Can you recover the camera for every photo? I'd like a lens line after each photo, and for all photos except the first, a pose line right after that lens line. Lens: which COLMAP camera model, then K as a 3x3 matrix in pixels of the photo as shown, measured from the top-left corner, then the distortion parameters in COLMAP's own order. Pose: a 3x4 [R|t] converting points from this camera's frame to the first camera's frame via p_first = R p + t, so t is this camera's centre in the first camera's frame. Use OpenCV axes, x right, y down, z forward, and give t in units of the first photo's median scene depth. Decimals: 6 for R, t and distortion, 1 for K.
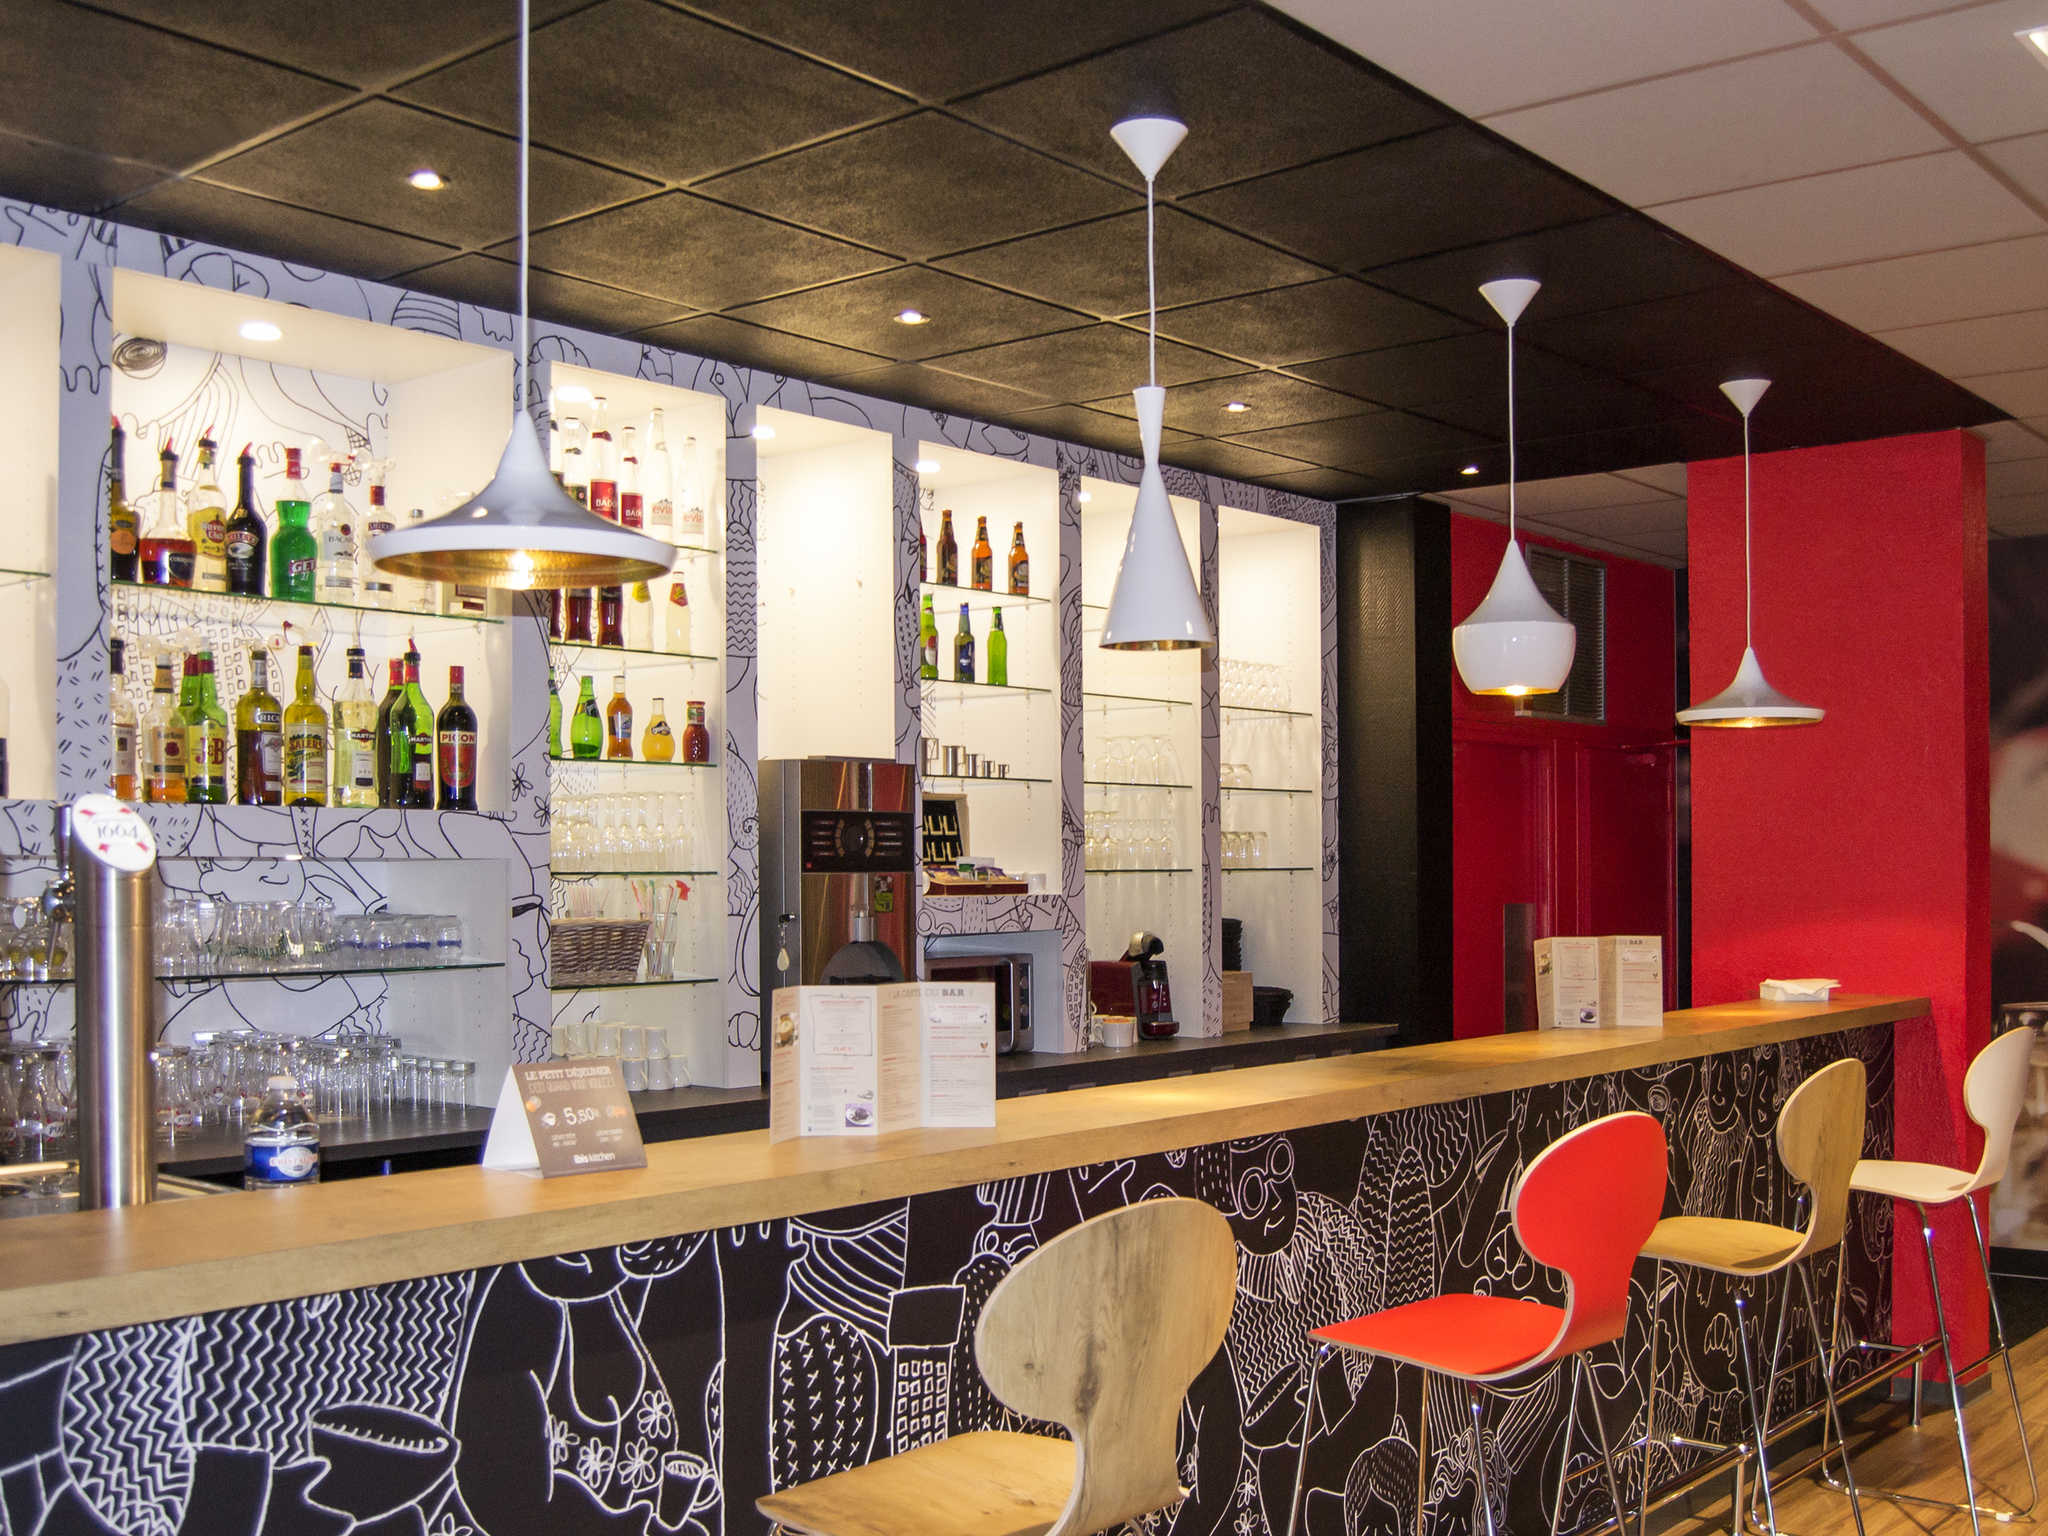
lens RADIAL K [[2155.3, 0, 1024.9], [0, 2155.3, 837.8], [0, 0, 1]] dist [-0.054634, 0.004550]
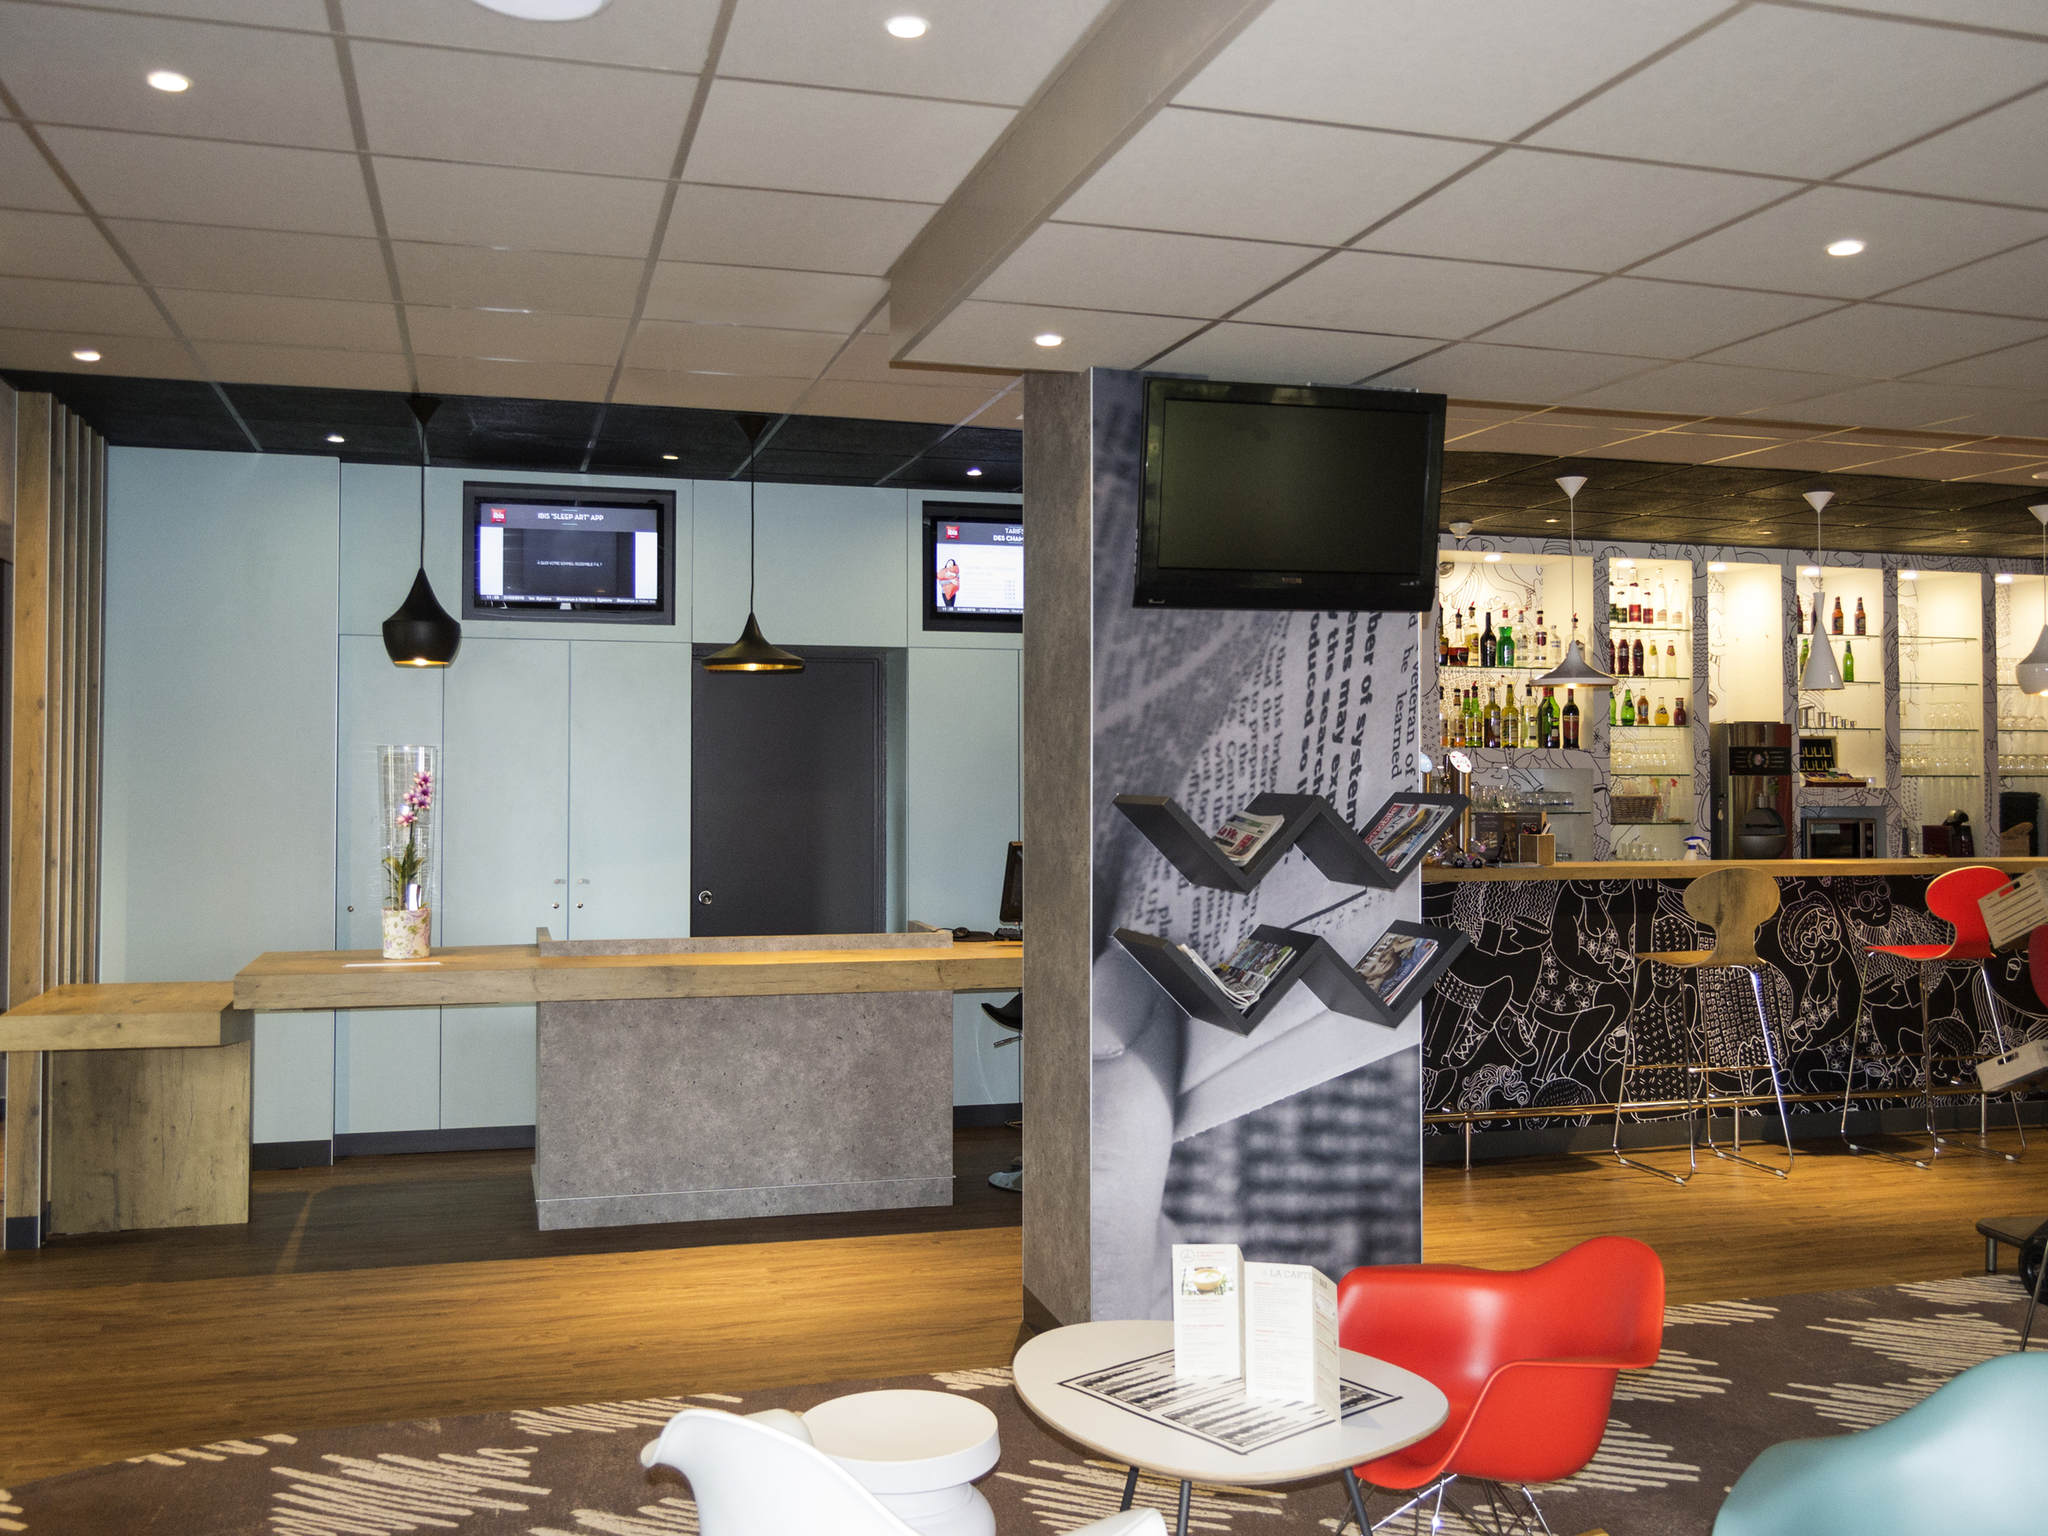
lens RADIAL K [[1804.2, 0, 1024.0], [0, 1804.2, 768.0], [0, 0, 1]] dist [-0.111023, 0.005747]
pose [[0.834085, 0.006005, -0.551603, 0.314725], [0.001029, 0.999922, 0.012441, -0.015467], [0.551635, -0.010944, 0.834014, -0.966412]]
